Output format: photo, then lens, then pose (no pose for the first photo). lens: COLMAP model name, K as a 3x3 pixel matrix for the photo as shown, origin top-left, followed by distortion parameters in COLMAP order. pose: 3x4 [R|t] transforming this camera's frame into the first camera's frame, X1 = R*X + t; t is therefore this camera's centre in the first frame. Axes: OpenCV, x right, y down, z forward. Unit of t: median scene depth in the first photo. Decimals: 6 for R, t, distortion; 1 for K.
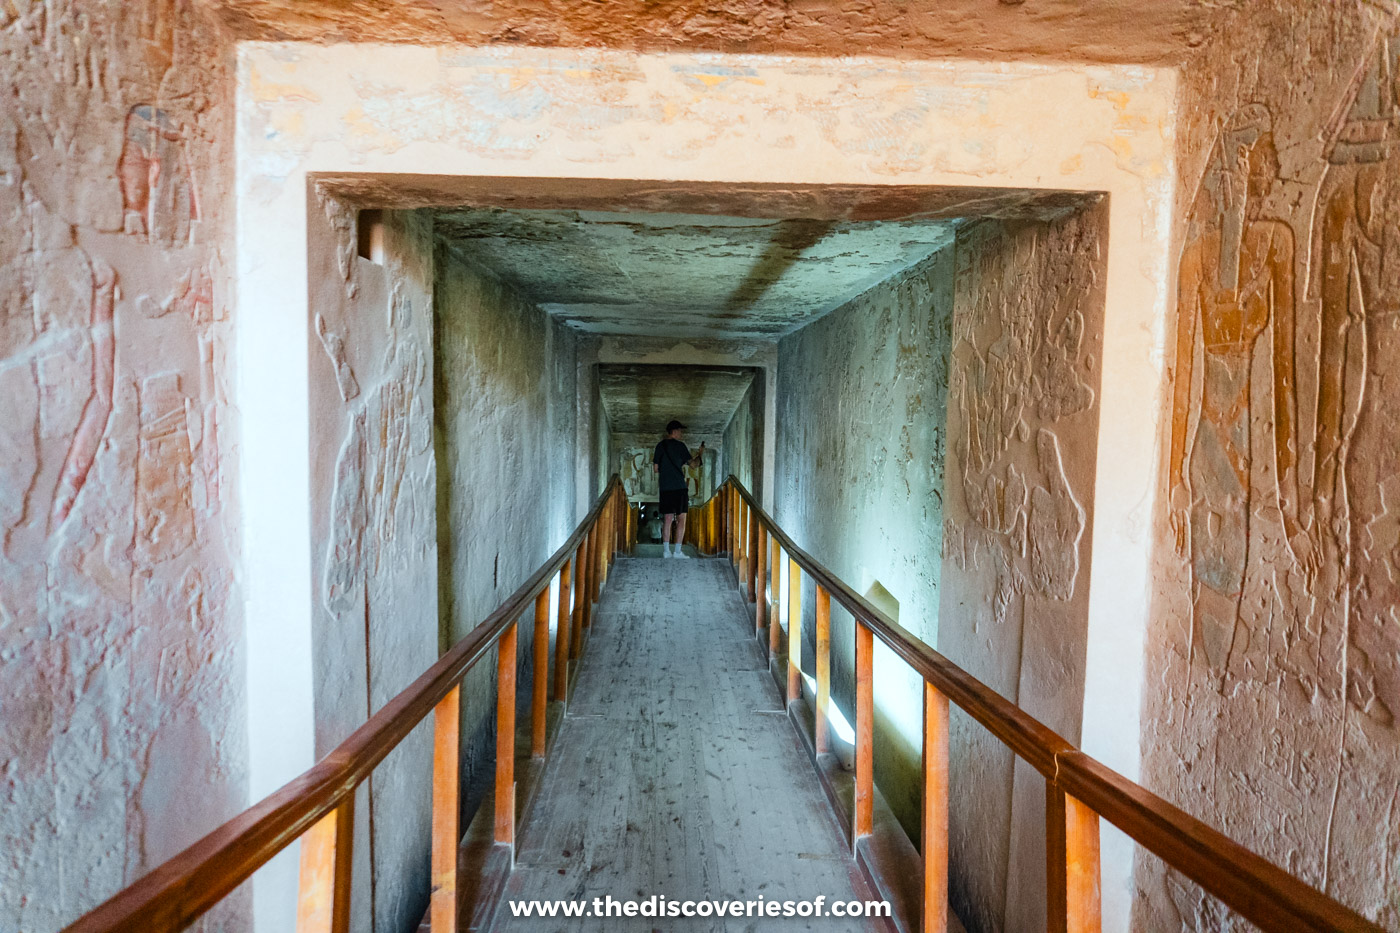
lens RADIAL K [[985.5, 0, 698.4], [0, 985.5, 472.6], [0, 0, 1]] dist [-0.006384, -0.000161]
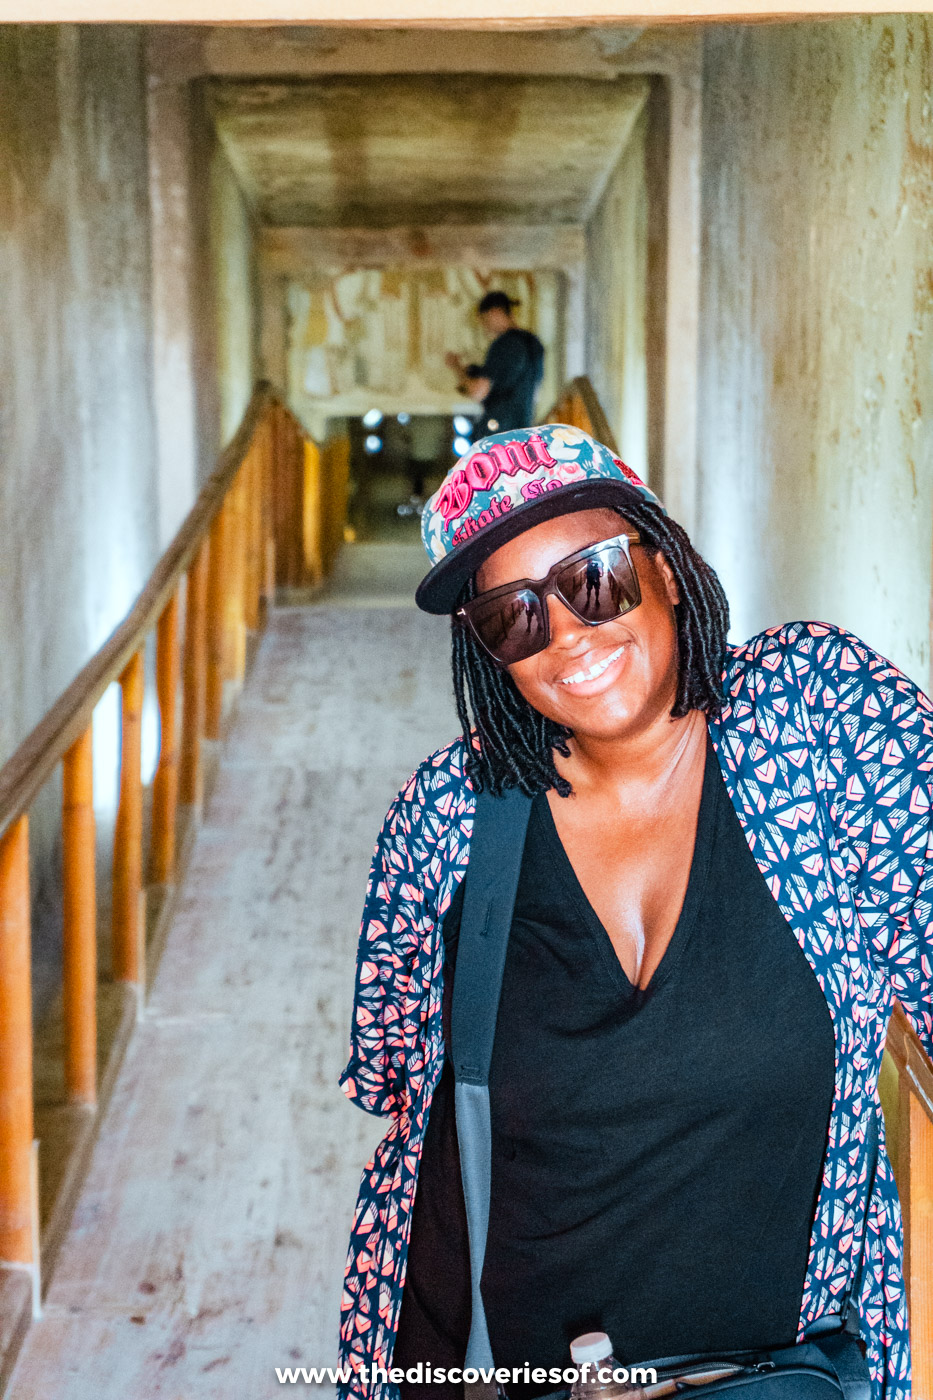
lens RADIAL K [[2991.2, 0, 466.2], [0, 2991.2, 698.7], [0, 0, 1]] dist [0.028747, 0.000000]
pose [[0.999469, -0.018334, -0.026939, 0.034930], [0.021667, 0.991386, 0.129166, -0.044028], [0.024339, -0.129681, 0.991257, -0.214962]]
